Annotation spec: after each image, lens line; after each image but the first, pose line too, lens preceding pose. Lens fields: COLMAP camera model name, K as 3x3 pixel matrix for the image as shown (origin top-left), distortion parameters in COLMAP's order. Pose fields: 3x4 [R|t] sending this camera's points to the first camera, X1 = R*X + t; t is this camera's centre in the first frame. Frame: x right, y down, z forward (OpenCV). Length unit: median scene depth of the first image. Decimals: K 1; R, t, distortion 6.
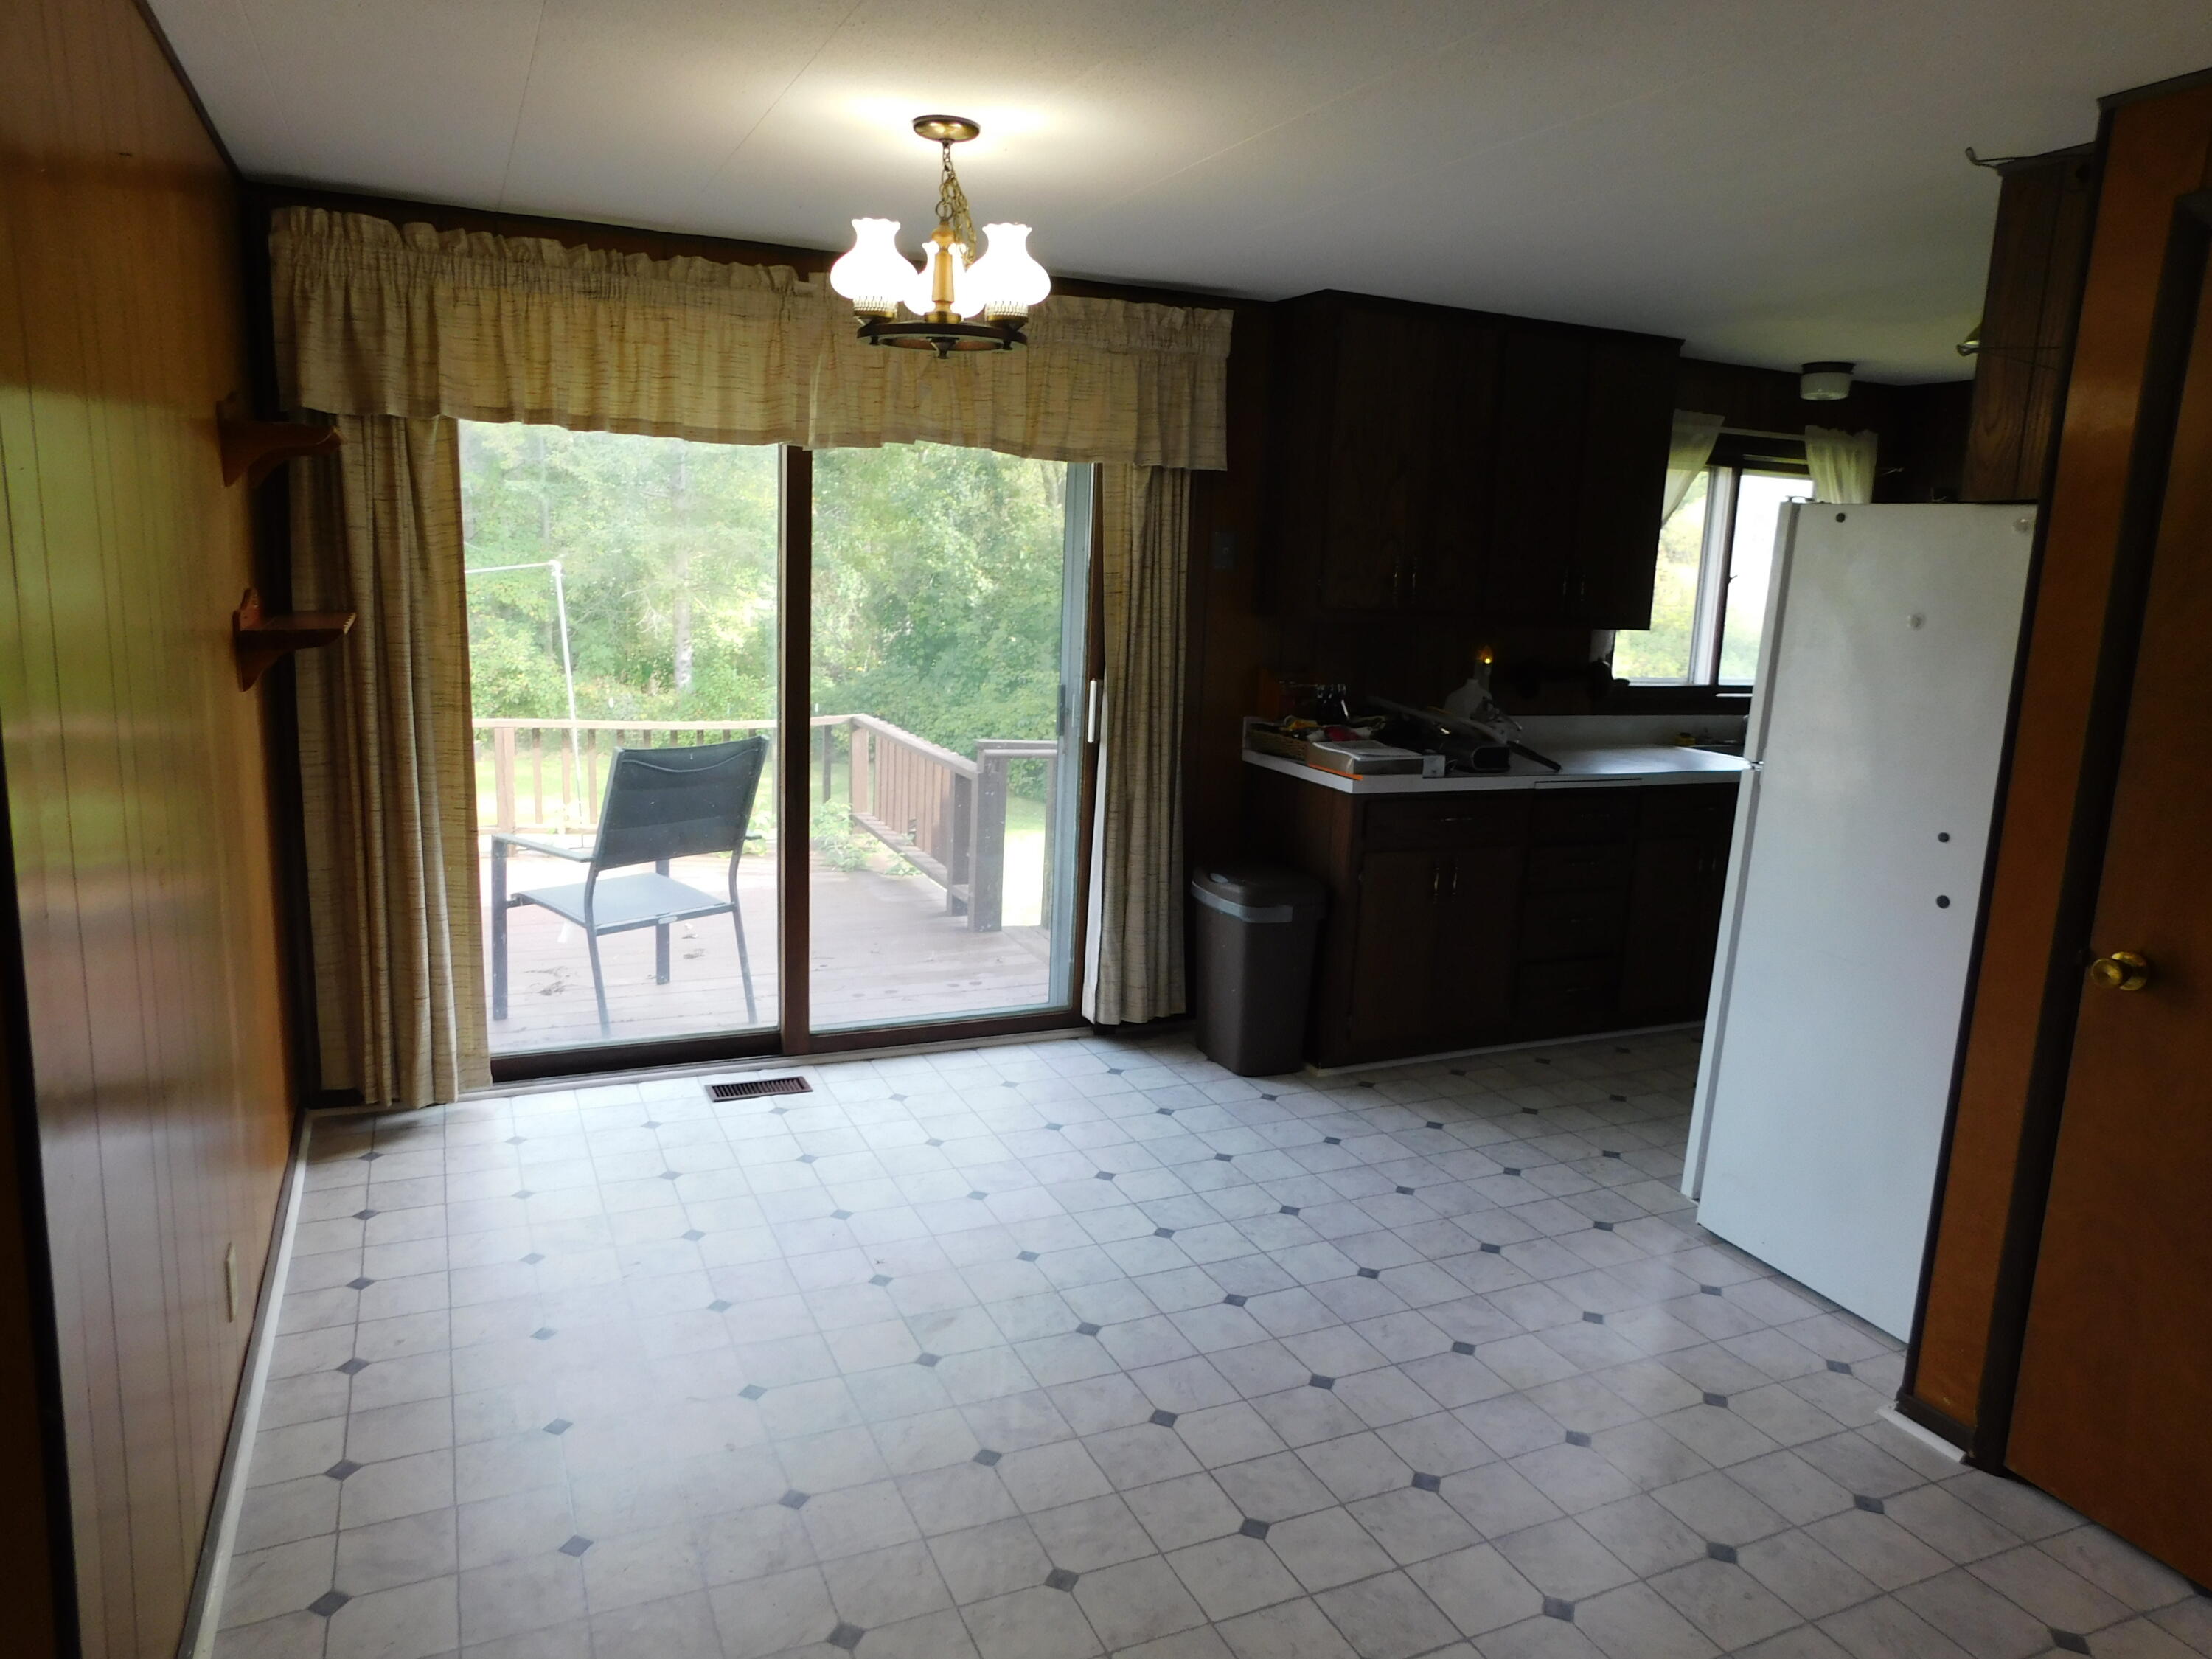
lens RADIAL K [[1461.8, 0, 1077.2], [0, 1461.8, 809.1], [0, 0, 1]] dist [-0.064830, 0.053817]
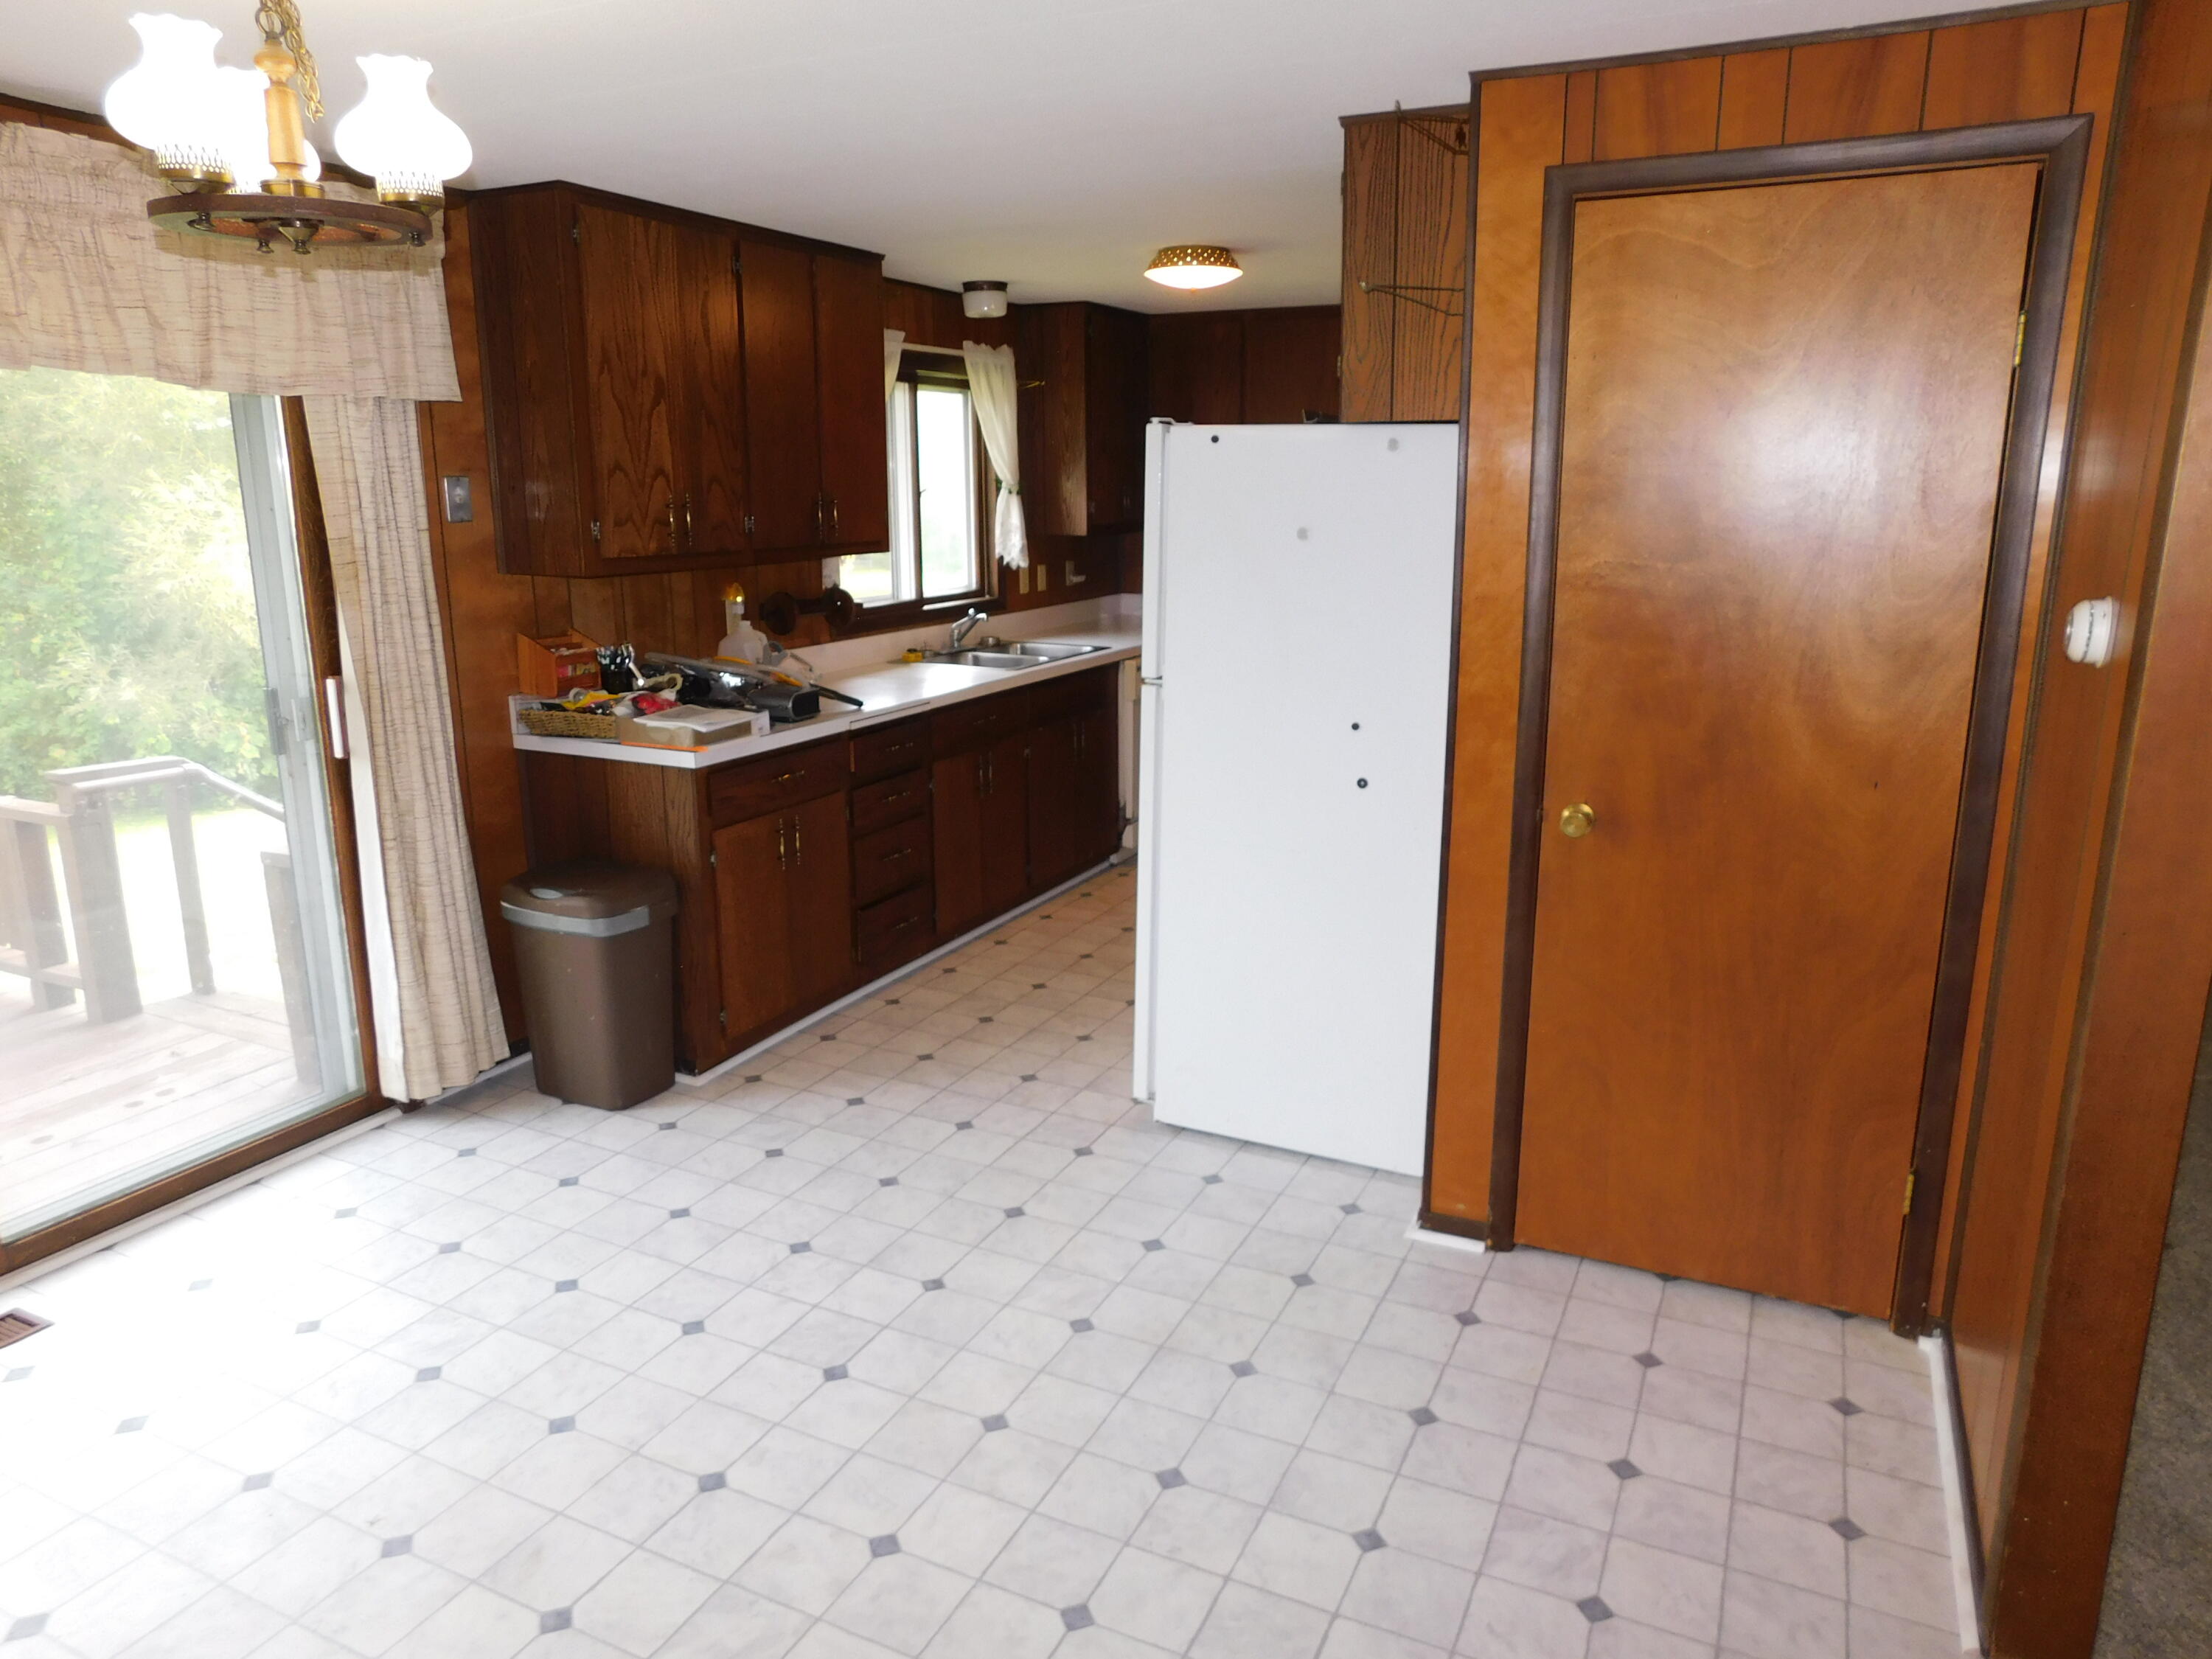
lens RADIAL K [[1461.8, 0, 1087.0], [0, 1461.8, 820.2], [0, 0, 1]] dist [-0.064830, 0.053817]
pose [[0.767174, -0.189076, 0.612940, -0.174863], [0.147416, 0.981962, 0.118399, -0.048822], [-0.624270, -0.000475, 0.781209, 0.160739]]
